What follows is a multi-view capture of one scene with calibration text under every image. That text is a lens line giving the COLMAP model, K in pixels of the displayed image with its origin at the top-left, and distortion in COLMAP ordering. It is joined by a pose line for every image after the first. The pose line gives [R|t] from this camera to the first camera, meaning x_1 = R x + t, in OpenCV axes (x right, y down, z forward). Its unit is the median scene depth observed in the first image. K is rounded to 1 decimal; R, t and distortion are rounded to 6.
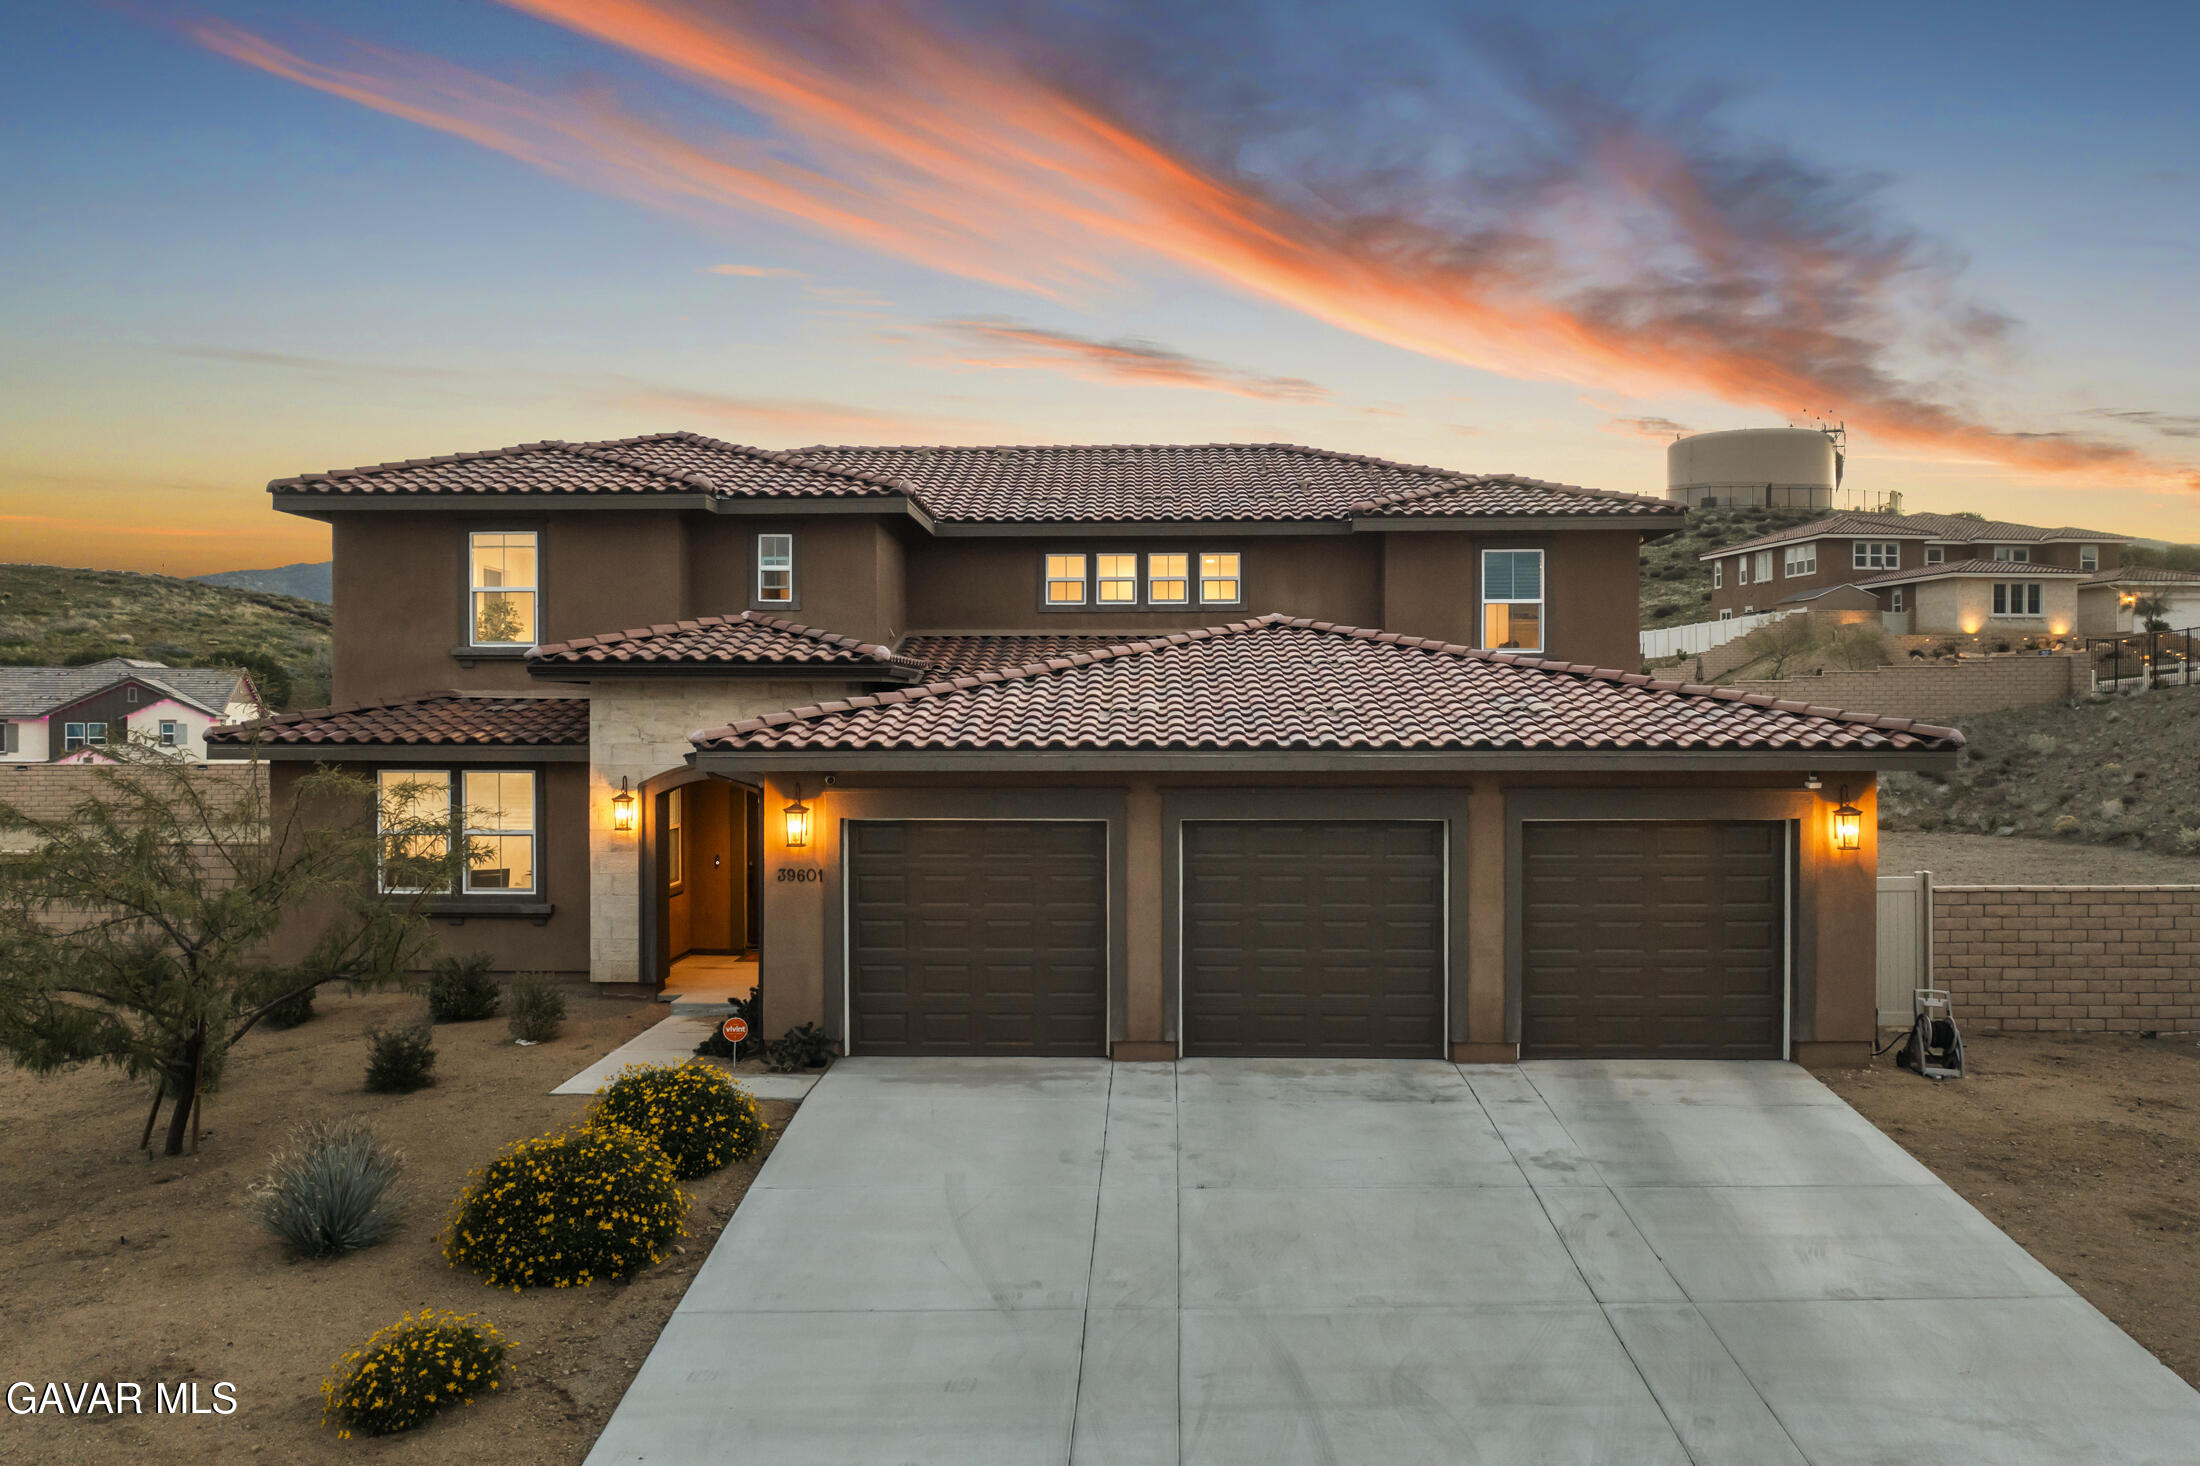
lens RADIAL K [[1787.3, 0, 1102.3], [0, 1787.3, 736.2], [0, 0, 1]] dist [-0.010406, -0.005621]
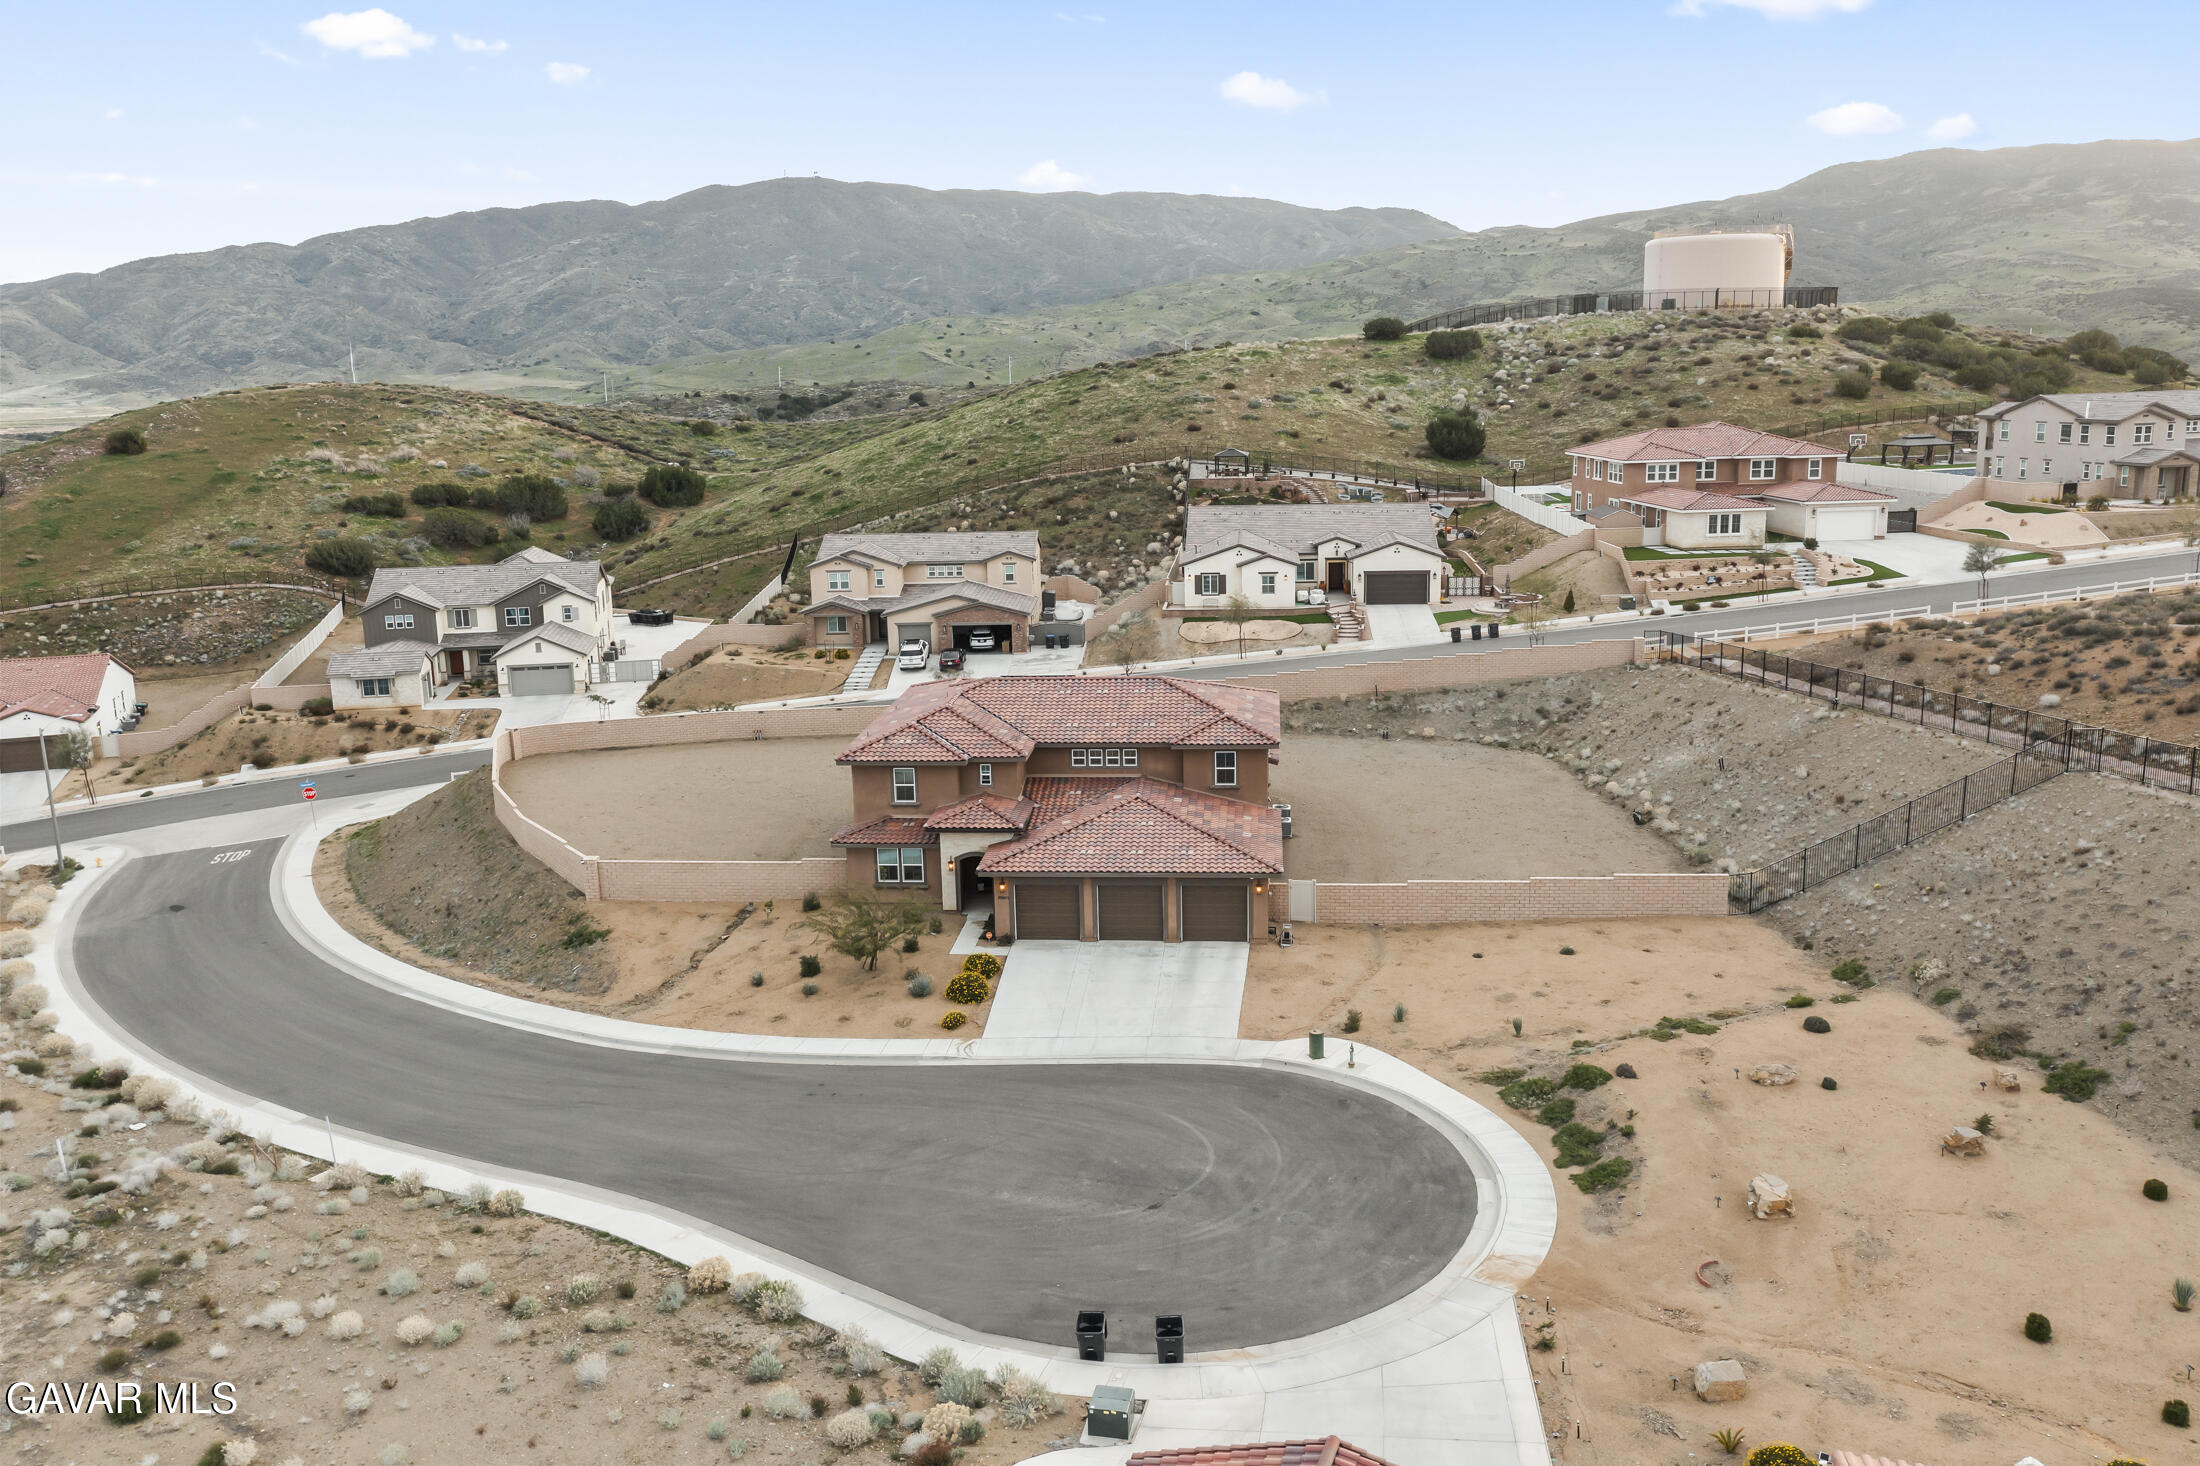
lens RADIAL K [[1717.5, 0, 1100.0], [0, 1717.5, 733.0], [0, 0, 1]] dist [-0.010460, 0.003839]
pose [[0.997854, -0.007700, -0.065019, 0.259866], [0.020886, 0.978612, 0.204651, -0.919627], [0.062052, -0.205569, 0.976673, -2.308351]]
